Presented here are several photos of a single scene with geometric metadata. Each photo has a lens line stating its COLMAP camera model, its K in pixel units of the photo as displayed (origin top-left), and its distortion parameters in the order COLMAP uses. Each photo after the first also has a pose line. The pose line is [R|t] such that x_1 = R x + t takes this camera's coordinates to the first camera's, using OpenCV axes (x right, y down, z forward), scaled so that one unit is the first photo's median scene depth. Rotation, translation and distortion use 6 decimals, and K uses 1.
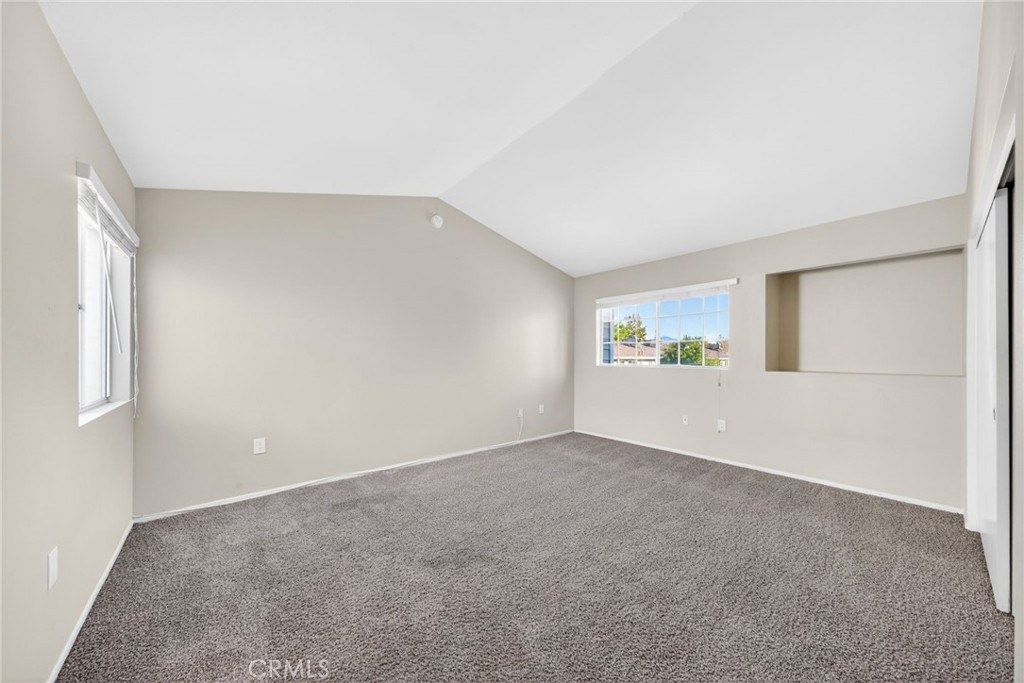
lens RADIAL K [[354.0, 0, 510.2], [0, 354.0, 356.7], [0, 0, 1]] dist [0.001564, 0.000161]
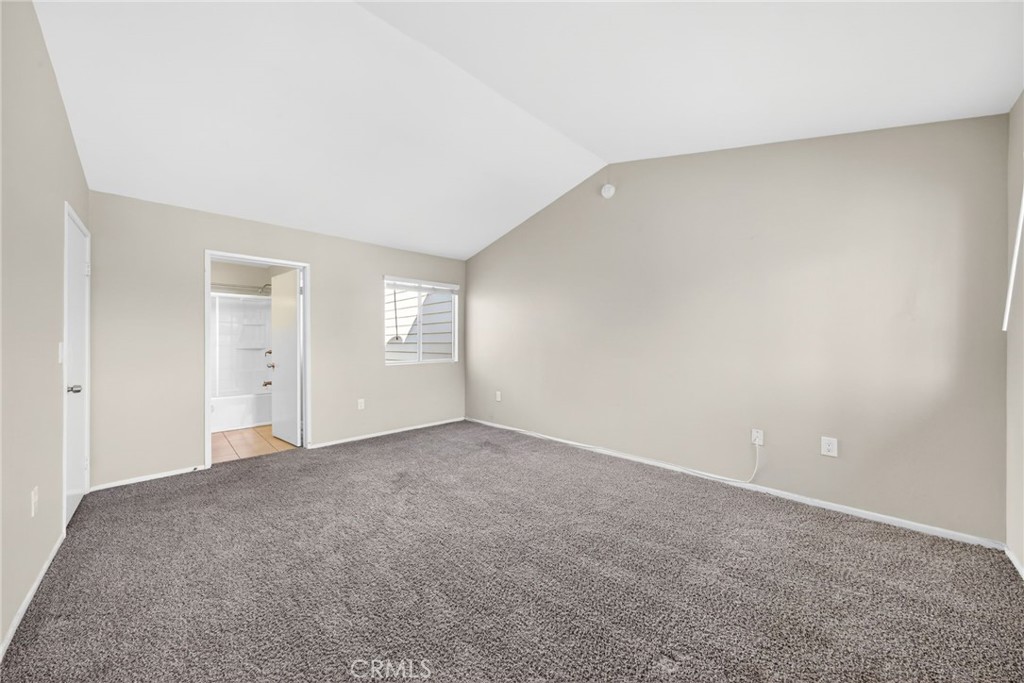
lens RADIAL K [[363.7, 0, 508.6], [0, 363.7, 336.0], [0, 0, 1]] dist [0.001862, 0.000340]
pose [[0.063097, -0.019240, -0.997822, 0.835251], [0.010332, 0.999773, -0.018624, 0.005696], [0.997954, -0.009134, 0.063282, 0.811608]]
